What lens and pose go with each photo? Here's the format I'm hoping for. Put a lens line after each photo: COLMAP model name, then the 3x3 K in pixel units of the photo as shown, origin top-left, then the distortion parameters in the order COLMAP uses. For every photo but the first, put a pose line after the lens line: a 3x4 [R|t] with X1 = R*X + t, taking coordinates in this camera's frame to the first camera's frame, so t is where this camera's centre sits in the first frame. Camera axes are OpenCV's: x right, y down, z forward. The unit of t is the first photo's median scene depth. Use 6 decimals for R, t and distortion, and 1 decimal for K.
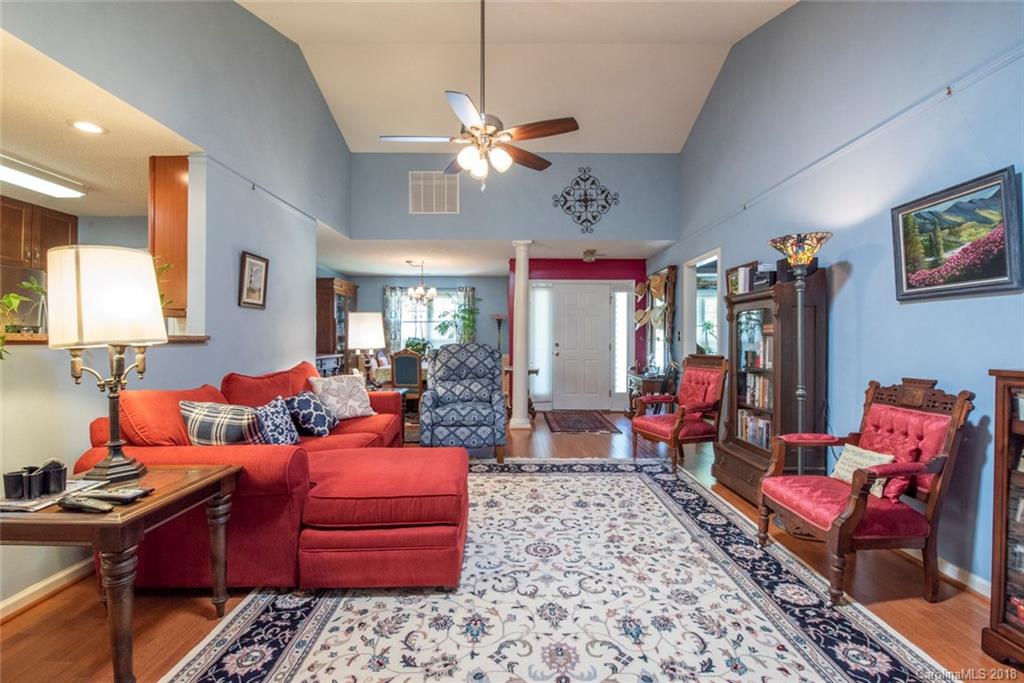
lens RADIAL K [[440.7, 0, 511.9], [0, 440.7, 338.8], [0, 0, 1]] dist [-0.001553, -0.011779]
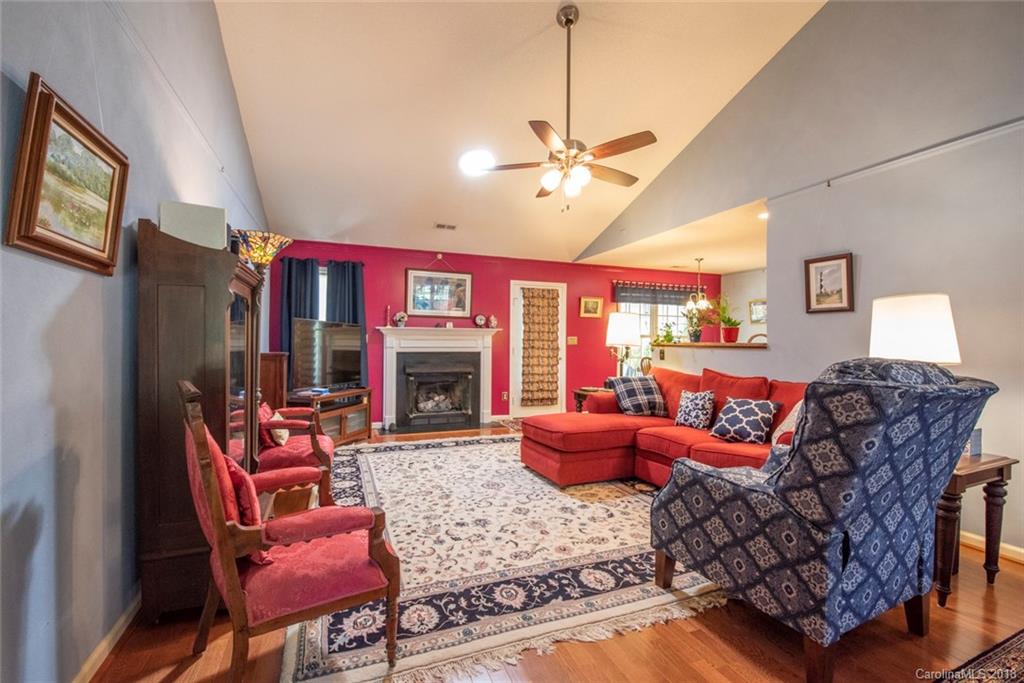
lens RADIAL K [[440.7, 0, 511.9], [0, 440.7, 338.8], [0, 0, 1]] dist [-0.001553, -0.011779]
pose [[-0.929977, -0.014124, -0.367346, 0.439246], [-0.011545, 0.999891, -0.009215, 0.000956], [0.367436, -0.004328, -0.930039, 1.874950]]
